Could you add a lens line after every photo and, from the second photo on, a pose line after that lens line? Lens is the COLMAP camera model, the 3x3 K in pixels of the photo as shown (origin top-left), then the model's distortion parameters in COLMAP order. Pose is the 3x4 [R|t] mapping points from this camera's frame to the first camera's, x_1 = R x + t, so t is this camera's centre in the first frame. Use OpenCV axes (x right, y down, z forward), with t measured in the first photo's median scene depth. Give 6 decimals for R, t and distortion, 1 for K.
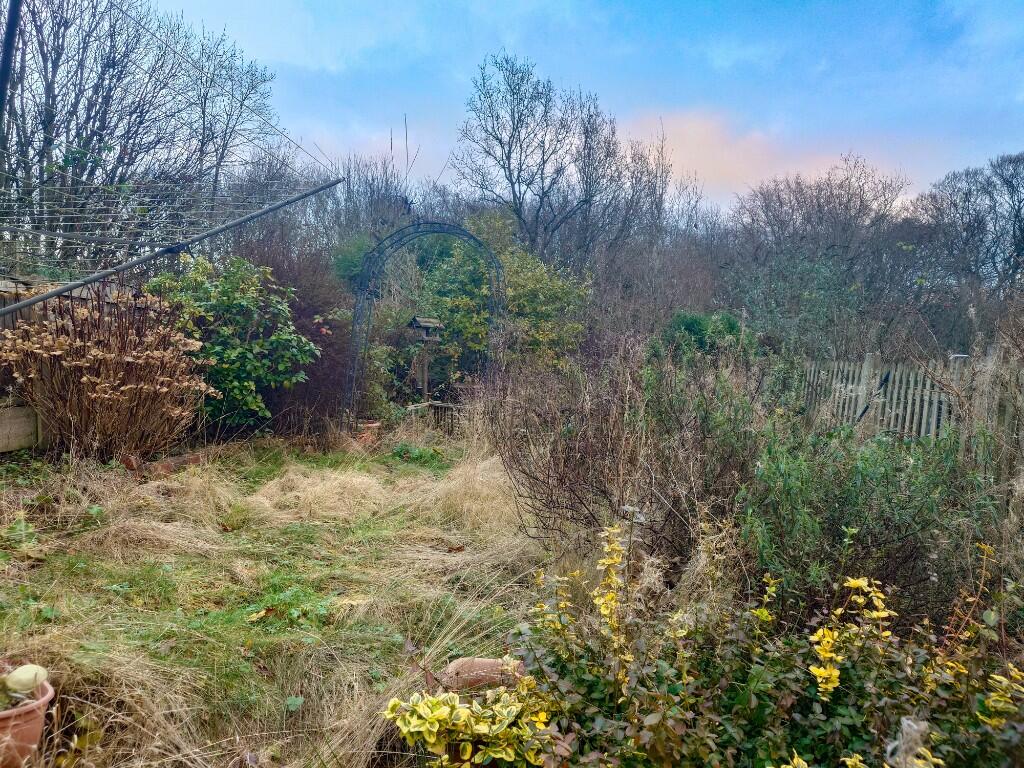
lens RADIAL K [[712.0, 0, 512.0], [0, 712.0, 384.0], [0, 0, 1]] dist [0.004195, 0.002038]
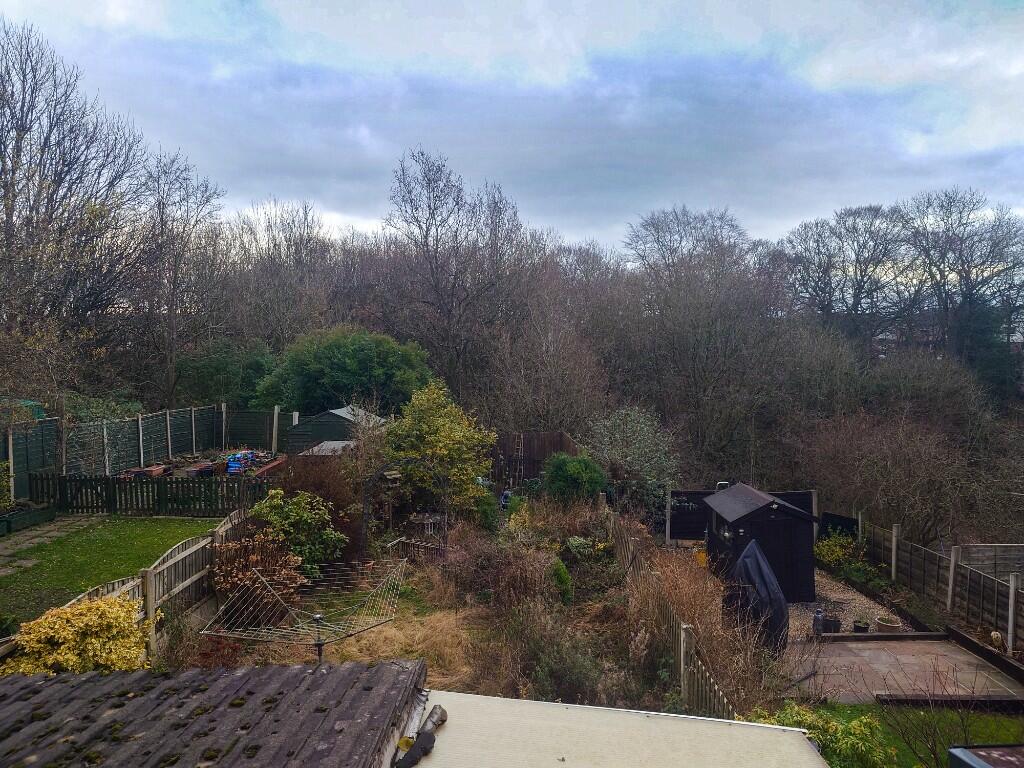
lens RADIAL K [[712.0, 0, 512.0], [0, 712.0, 384.0], [0, 0, 1]] dist [0.004195, 0.002038]
pose [[0.992061, -0.019378, 0.124259, -0.014397], [0.018137, 0.999774, 0.011115, -0.090387], [-0.124446, -0.008773, 0.992188, -0.168421]]
